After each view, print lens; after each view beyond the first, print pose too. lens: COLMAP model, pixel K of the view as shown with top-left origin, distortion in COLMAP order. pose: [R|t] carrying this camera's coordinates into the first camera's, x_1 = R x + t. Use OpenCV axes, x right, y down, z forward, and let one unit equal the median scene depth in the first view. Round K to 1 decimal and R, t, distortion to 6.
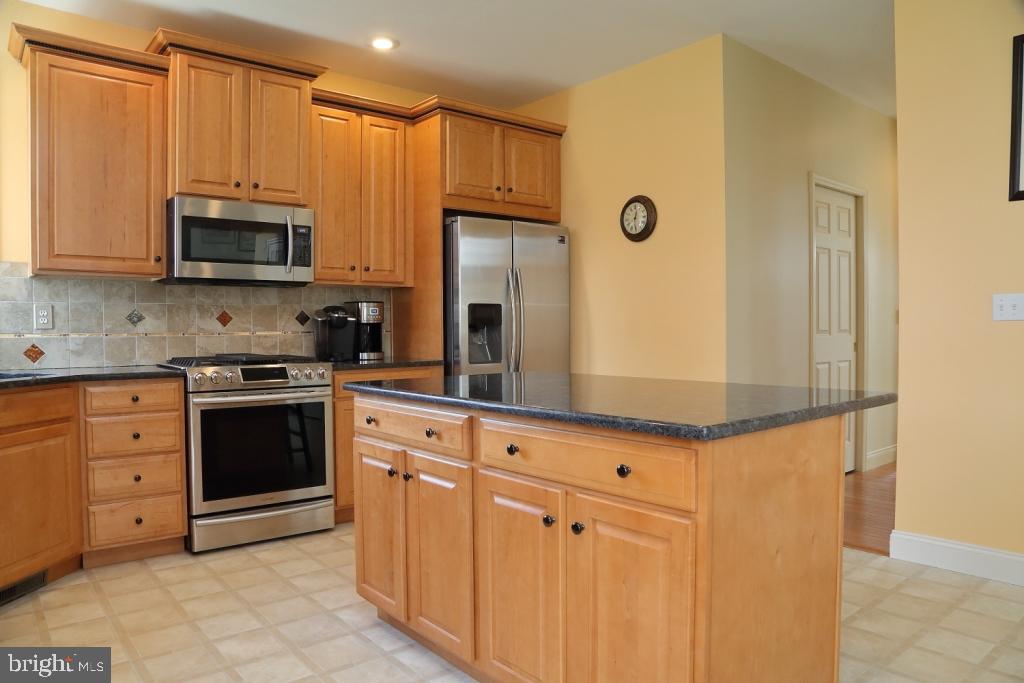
lens RADIAL K [[707.1, 0, 509.9], [0, 707.1, 345.3], [0, 0, 1]] dist [-0.117279, 0.065711]
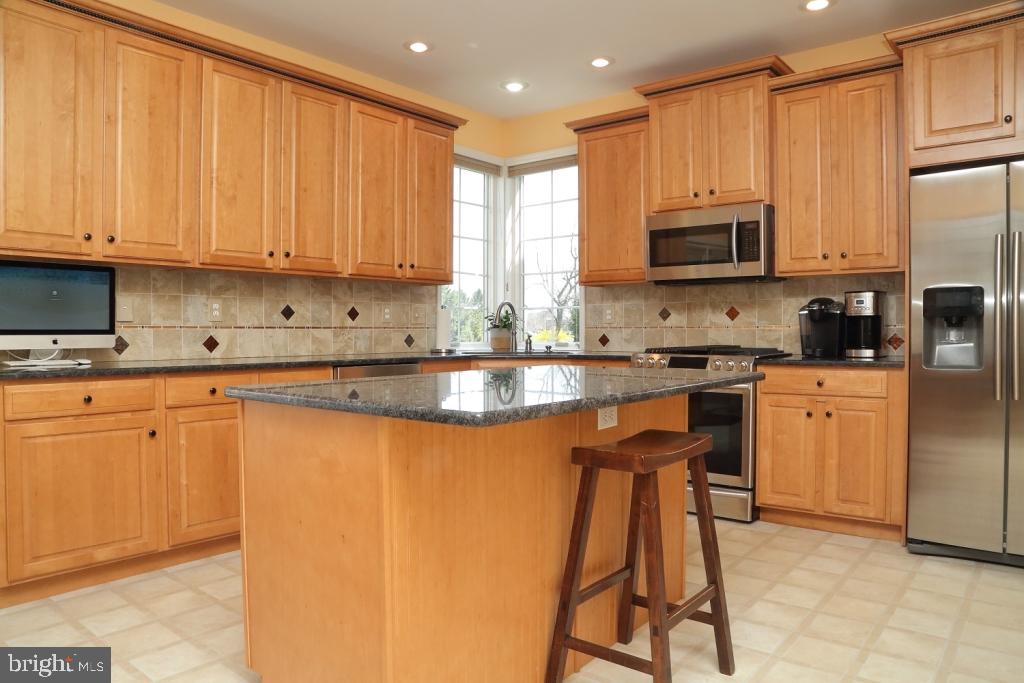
lens RADIAL K [[685.5, 0, 512.0], [0, 685.5, 341.5], [0, 0, 1]] dist [-0.114410, 0.060467]
pose [[0.195289, 0.021655, -0.980507, 0.645526], [-0.021176, 0.999616, 0.017860, -0.006553], [0.980517, 0.017275, 0.195673, 0.499584]]
